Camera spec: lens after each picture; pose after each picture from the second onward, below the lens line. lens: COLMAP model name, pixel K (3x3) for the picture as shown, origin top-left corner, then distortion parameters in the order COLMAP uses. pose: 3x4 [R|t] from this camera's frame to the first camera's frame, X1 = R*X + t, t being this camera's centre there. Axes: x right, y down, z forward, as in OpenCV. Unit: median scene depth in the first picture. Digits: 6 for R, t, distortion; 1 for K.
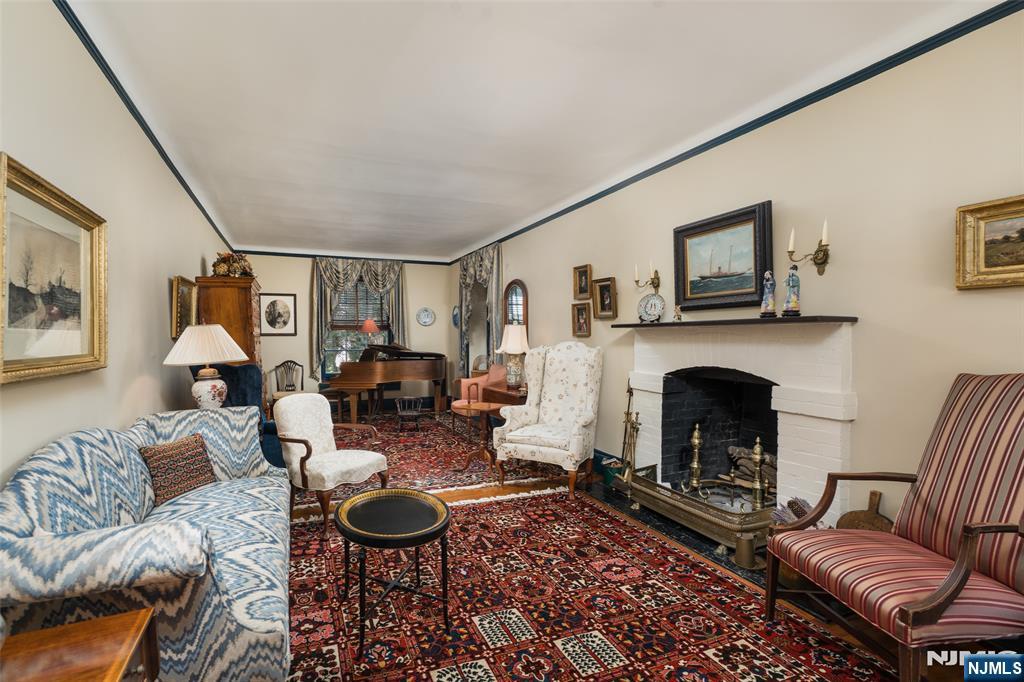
lens RADIAL K [[480.1, 0, 493.8], [0, 480.1, 337.7], [0, 0, 1]] dist [-0.000252, 0.000008]
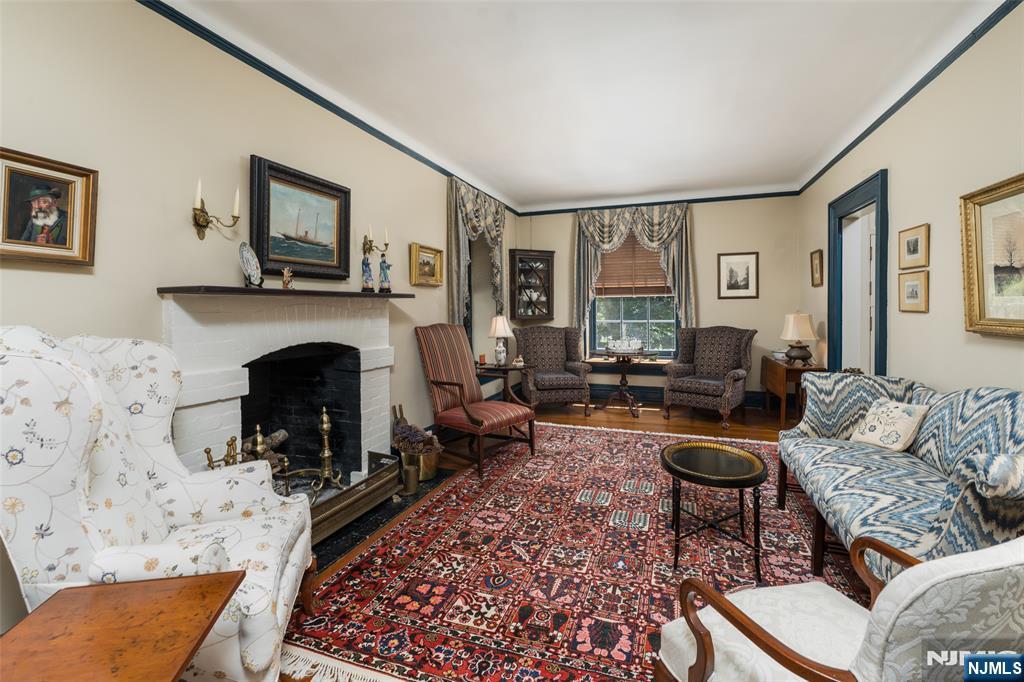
lens RADIAL K [[463.6, 0, 510.8], [0, 463.6, 310.5], [0, 0, 1]] dist [-0.000765, -0.000037]
pose [[-0.732556, 0.001430, 0.680705, -0.457715], [0.009553, 0.999921, 0.008180, -0.003780], [-0.680640, 0.012495, -0.732512, 1.595585]]
